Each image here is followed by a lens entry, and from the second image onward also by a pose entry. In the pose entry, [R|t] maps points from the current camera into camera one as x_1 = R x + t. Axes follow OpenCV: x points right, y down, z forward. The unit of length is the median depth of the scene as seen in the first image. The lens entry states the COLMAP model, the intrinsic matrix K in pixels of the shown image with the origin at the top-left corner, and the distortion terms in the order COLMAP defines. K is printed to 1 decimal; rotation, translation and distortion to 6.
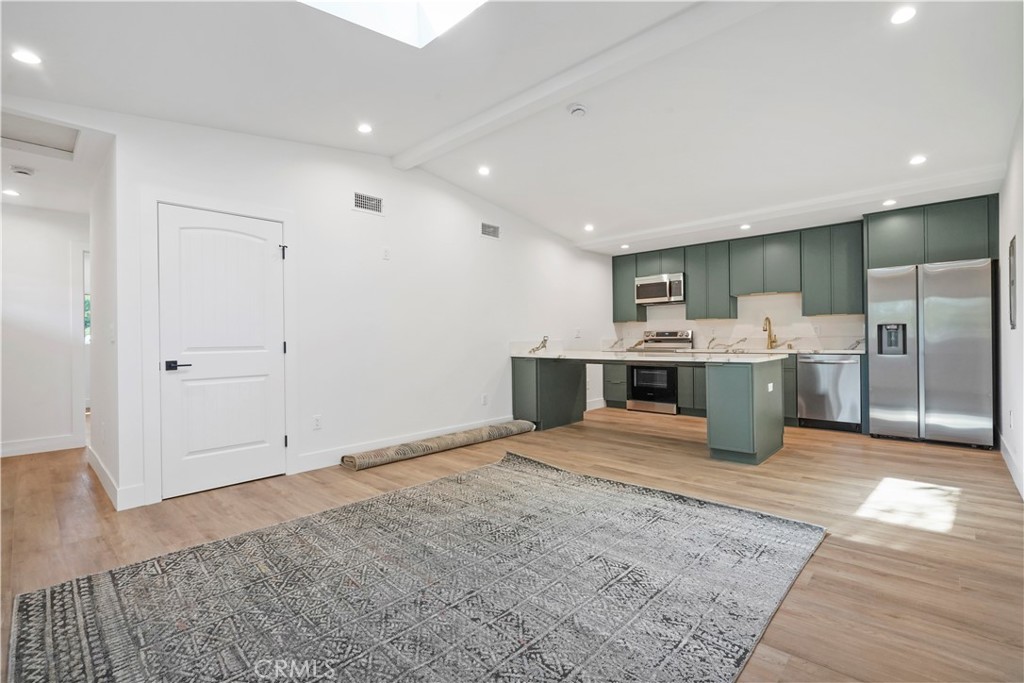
lens RADIAL K [[460.0, 0, 513.8], [0, 460.0, 340.5], [0, 0, 1]] dist [-0.001616, -0.000071]
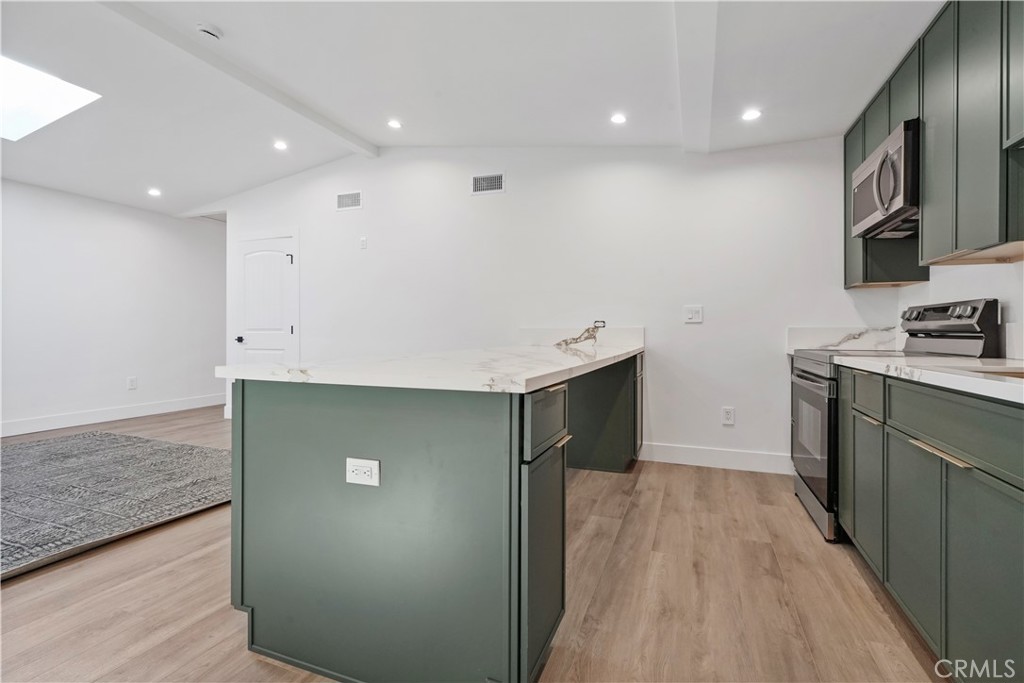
lens RADIAL K [[464.9, 0, 514.6], [0, 464.9, 333.2], [0, 0, 1]] dist [-0.002175, -0.000236]
pose [[0.366927, 0.015490, -0.930121, 0.570791], [-0.010911, 0.999864, 0.012347, 0.000534], [0.930186, 0.005618, 0.367046, 0.626435]]
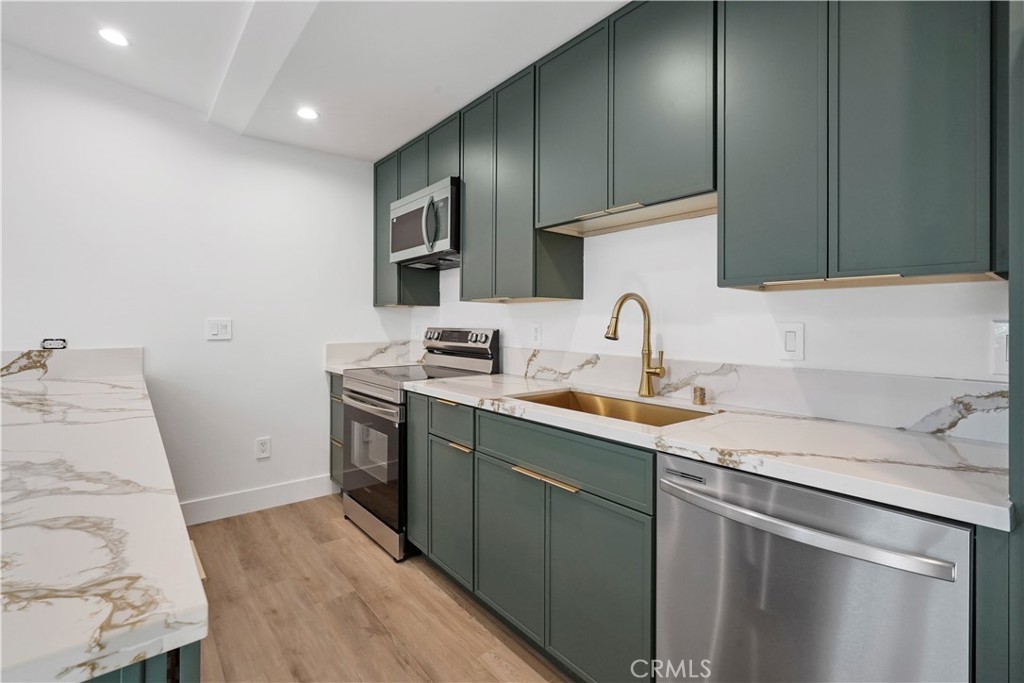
lens RADIAL K [[471.4, 0, 513.8], [0, 471.4, 323.0], [0, 0, 1]] dist [0.001188, 0.000234]
pose [[0.990151, 0.016387, -0.139039, 0.473743], [-0.016870, 0.999855, -0.002300, -0.026752], [0.138982, 0.004623, 0.990284, 0.623696]]
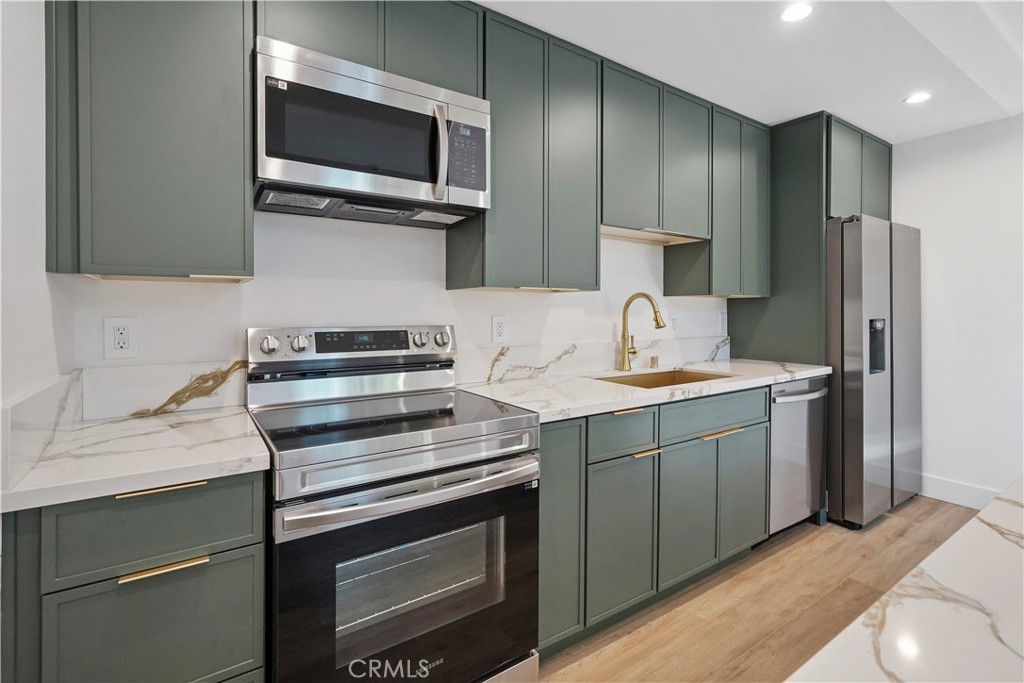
lens RADIAL K [[477.8, 0, 513.3], [0, 477.8, 312.5], [0, 0, 1]] dist [-0.001495, -0.000094]
pose [[0.224722, 0.006565, 0.974401, 0.112970], [-0.002375, 0.999978, -0.006190, -0.028361], [-0.974420, -0.000923, 0.224732, 0.925926]]
